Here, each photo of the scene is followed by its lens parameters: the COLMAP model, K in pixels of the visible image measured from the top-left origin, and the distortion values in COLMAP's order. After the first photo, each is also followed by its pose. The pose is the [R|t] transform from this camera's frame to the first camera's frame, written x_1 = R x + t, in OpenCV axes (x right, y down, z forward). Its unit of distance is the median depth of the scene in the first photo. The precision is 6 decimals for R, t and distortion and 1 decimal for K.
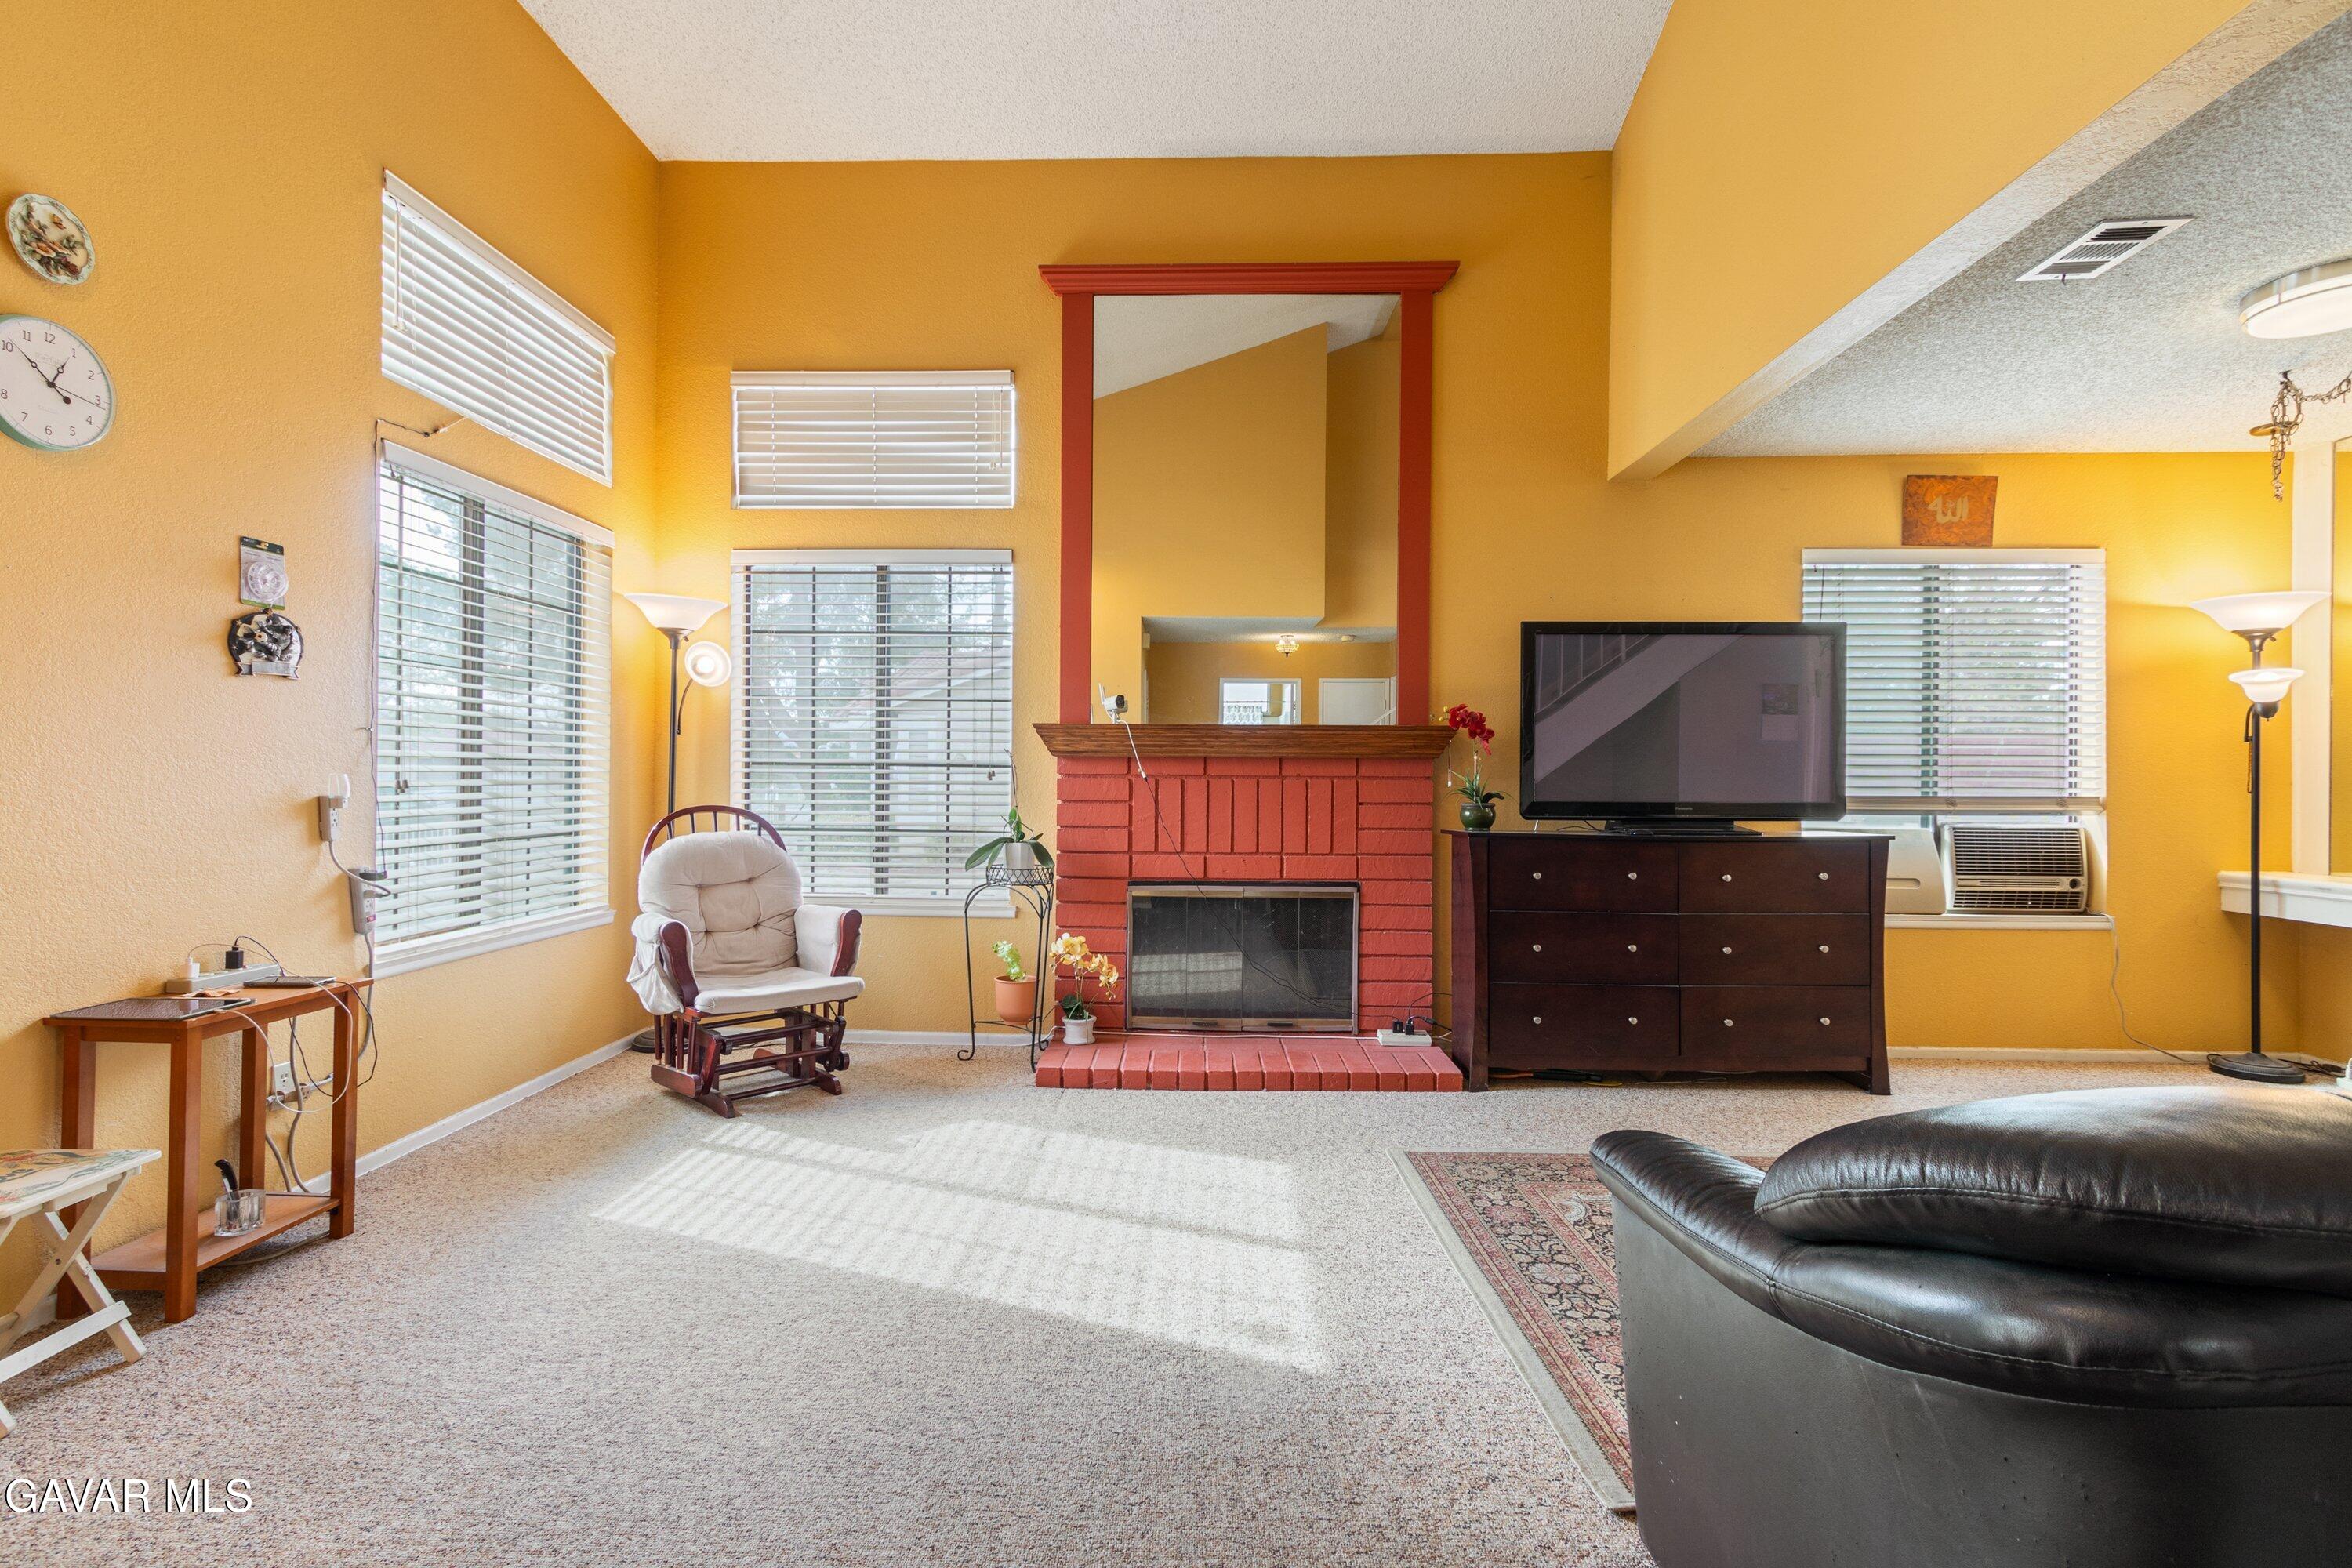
lens RADIAL K [[1082.0, 0, 1177.4], [0, 1082.0, 776.2], [0, 0, 1]] dist [0.011452, -0.000216]
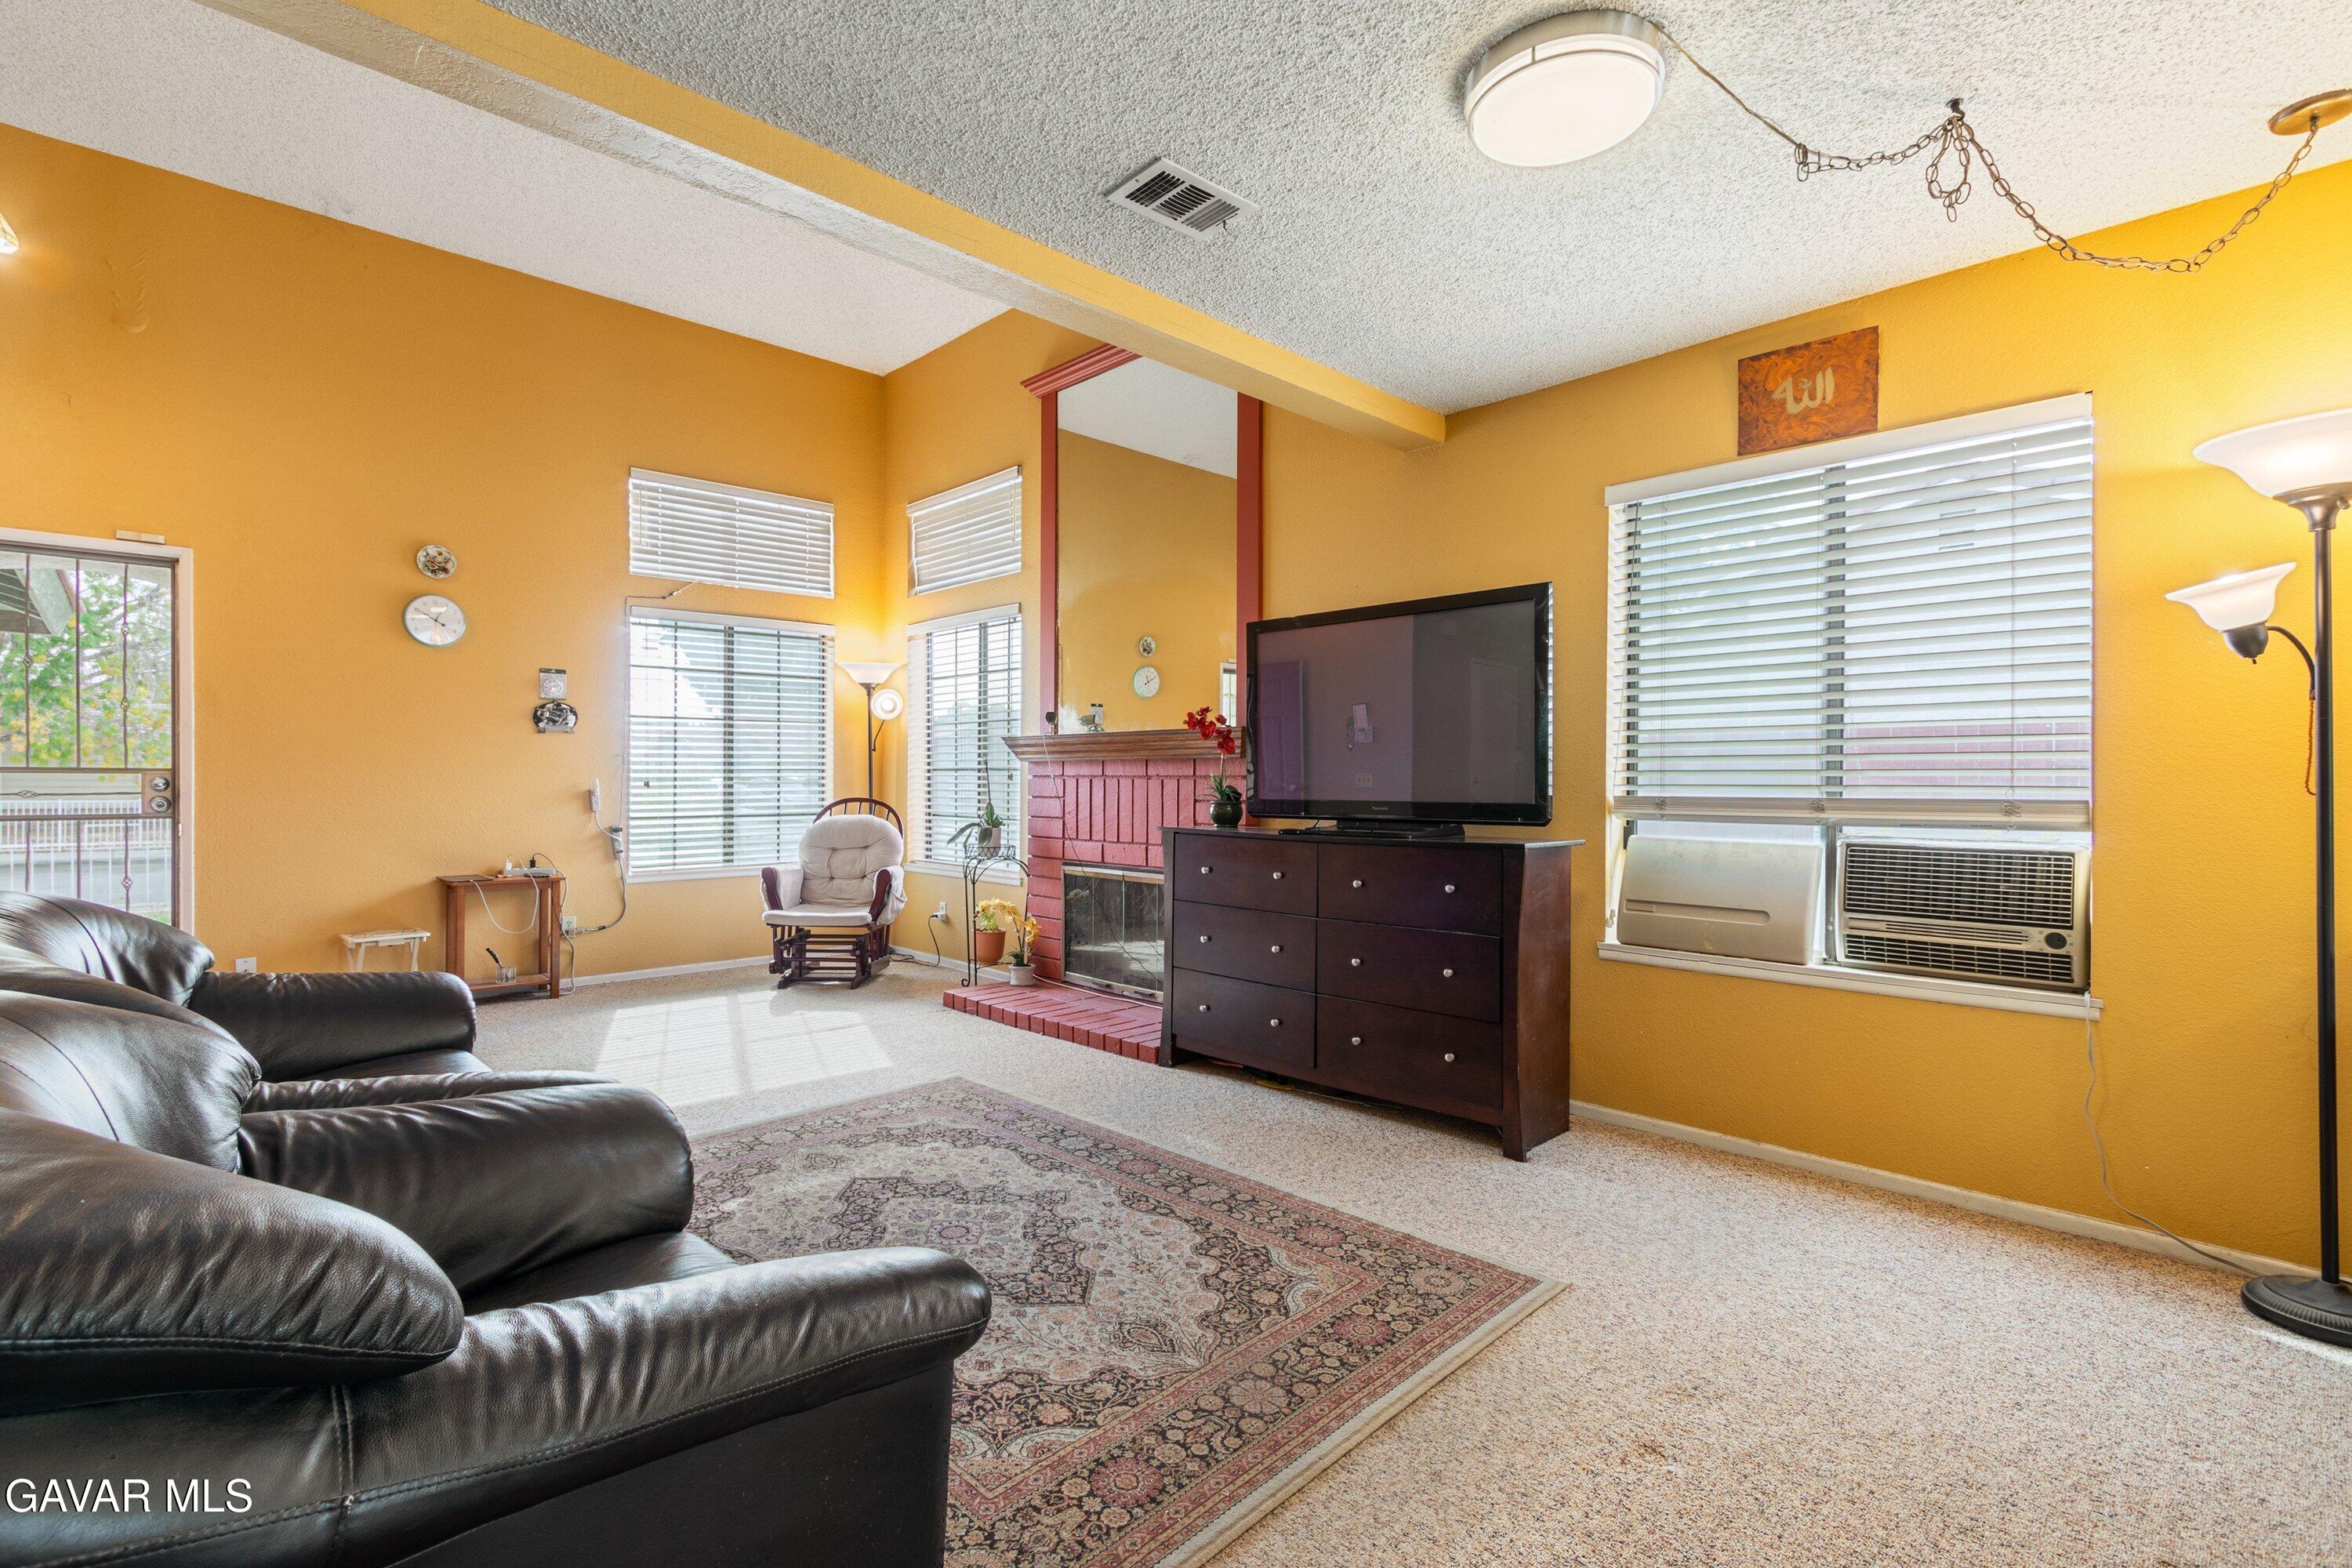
lens RADIAL K [[1082.0, 0, 1163.8], [0, 1082.0, 782.6], [0, 0, 1]] dist [0.011452, -0.000216]
pose [[0.708811, -0.003053, -0.705392, 0.910521], [0.004297, 0.999991, -0.000010, 0.006817], [0.705386, -0.003024, 0.708817, 0.206111]]
